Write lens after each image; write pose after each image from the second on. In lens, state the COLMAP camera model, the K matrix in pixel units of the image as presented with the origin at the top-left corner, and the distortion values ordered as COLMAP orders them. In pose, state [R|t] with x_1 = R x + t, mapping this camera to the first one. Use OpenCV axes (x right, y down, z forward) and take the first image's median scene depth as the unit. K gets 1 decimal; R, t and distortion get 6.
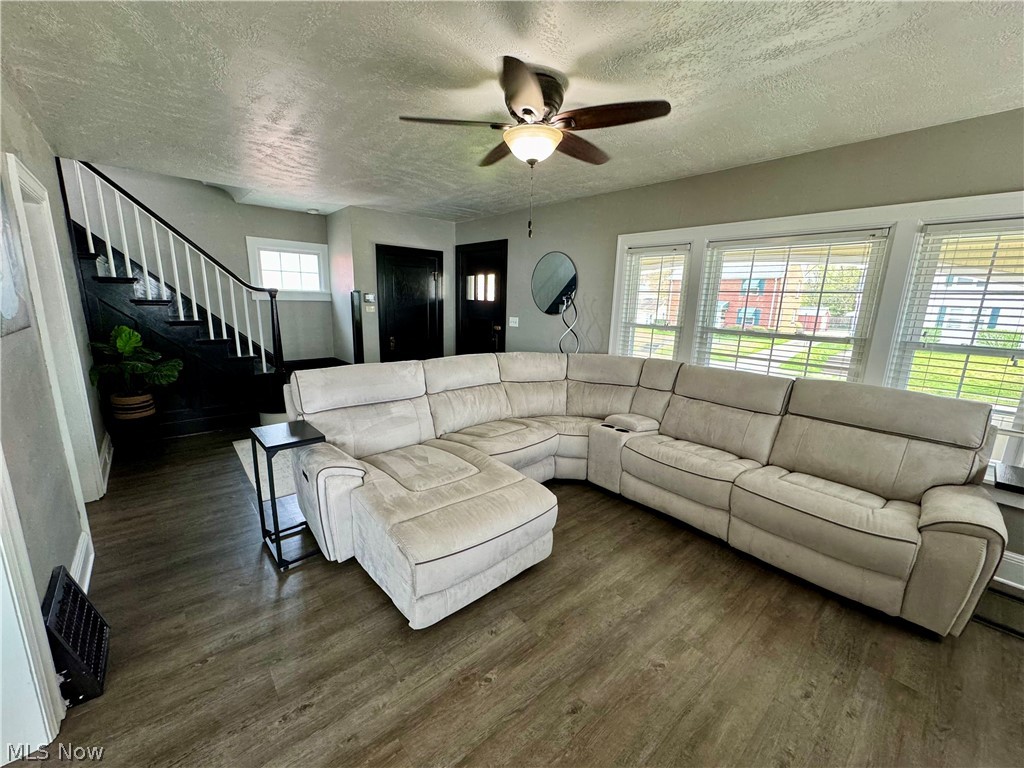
lens RADIAL K [[408.7, 0, 511.1], [0, 408.7, 383.4], [0, 0, 1]] dist [-0.000882, -0.000066]
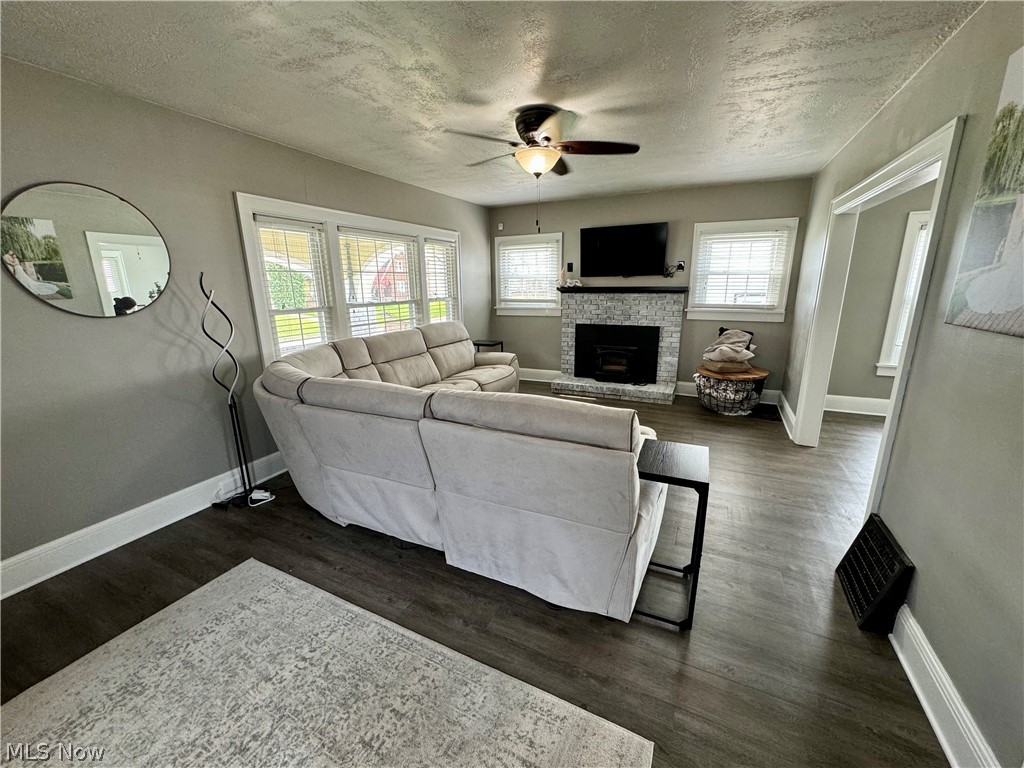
lens RADIAL K [[408.7, 0, 513.6], [0, 408.7, 384.2], [0, 0, 1]] dist [-0.000882, -0.000066]
pose [[-0.381688, -0.240969, 0.892328, -0.726613], [0.195993, 0.922364, 0.332915, -0.212169], [-0.903272, 0.301959, -0.304827, 0.971915]]
